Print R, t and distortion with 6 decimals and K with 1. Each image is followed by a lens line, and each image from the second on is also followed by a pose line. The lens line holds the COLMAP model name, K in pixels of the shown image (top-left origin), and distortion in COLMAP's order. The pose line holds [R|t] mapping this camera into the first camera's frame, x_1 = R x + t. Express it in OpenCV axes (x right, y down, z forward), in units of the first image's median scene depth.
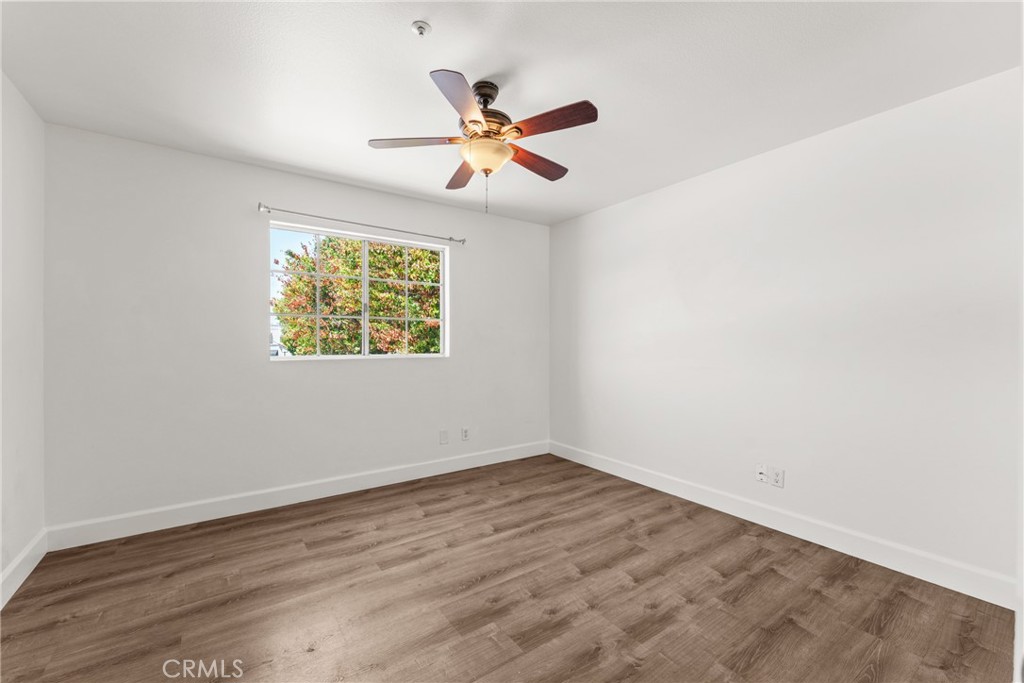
lens RADIAL K [[418.1, 0, 512.0], [0, 418.1, 341.5], [0, 0, 1]] dist [0.000261, -0.000130]
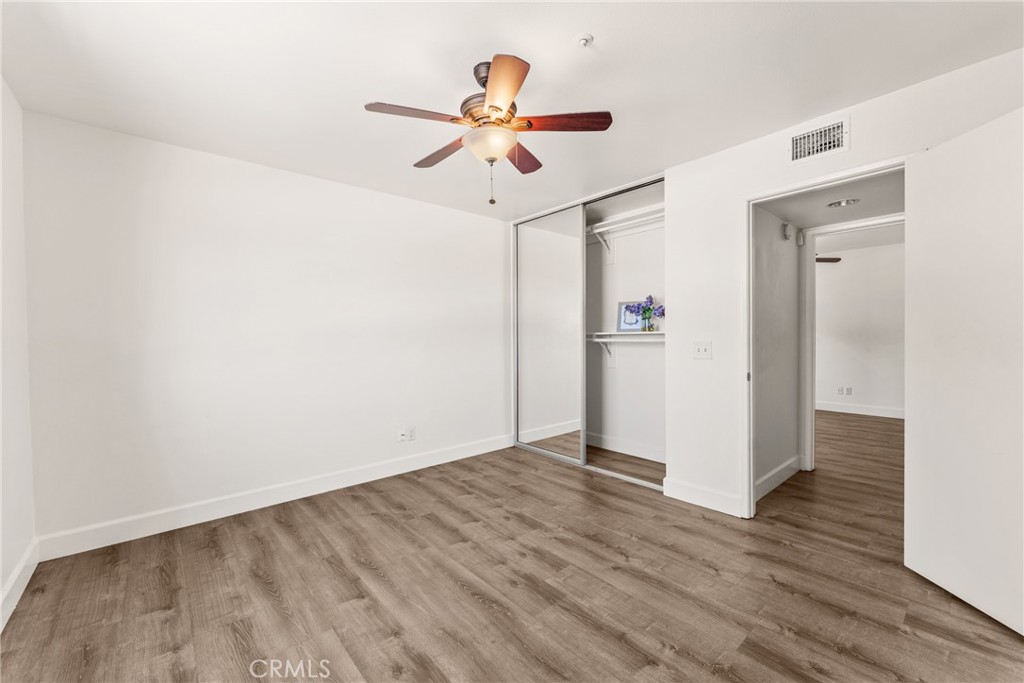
lens RADIAL K [[410.9, 0, 511.5], [0, 410.9, 333.6], [0, 0, 1]] dist [0.000447, 0.000021]
pose [[-0.101921, 0.004178, 0.994784, -0.810054], [0.011670, 0.999927, -0.003004, -0.003458], [-0.994724, 0.011303, -0.101962, 0.835220]]
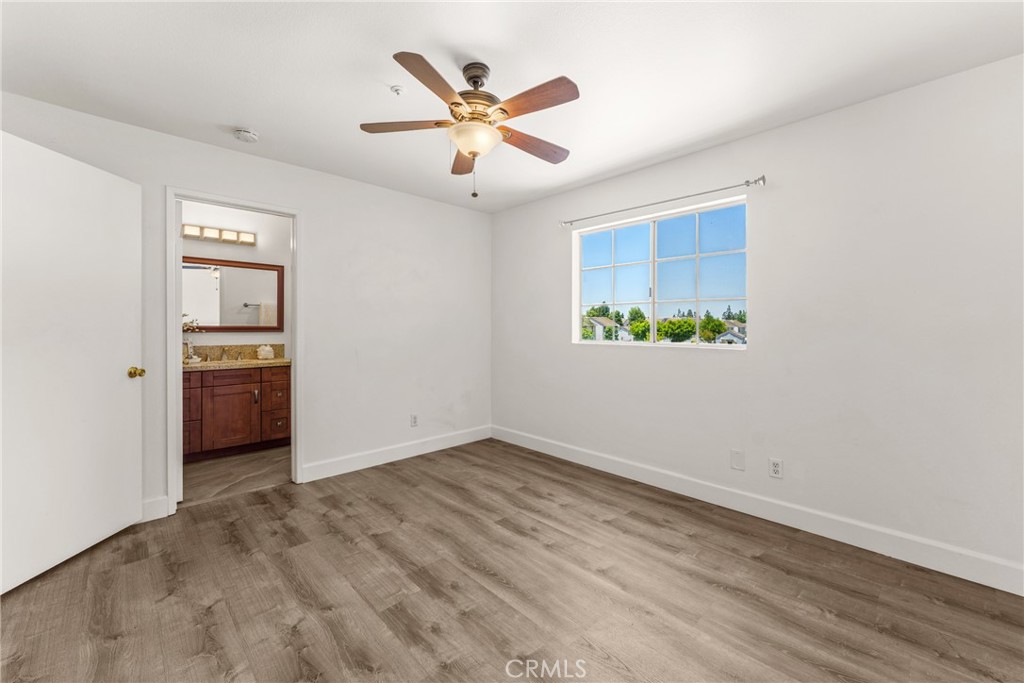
lens RADIAL K [[414.5, 0, 510.2], [0, 414.5, 327.6], [0, 0, 1]] dist [0.000746, 0.000061]
pose [[0.143760, -0.000651, -0.989612, 0.723753], [-0.002927, 0.999995, -0.001083, 0.001505], [0.989608, 0.003053, 0.143757, 0.746993]]
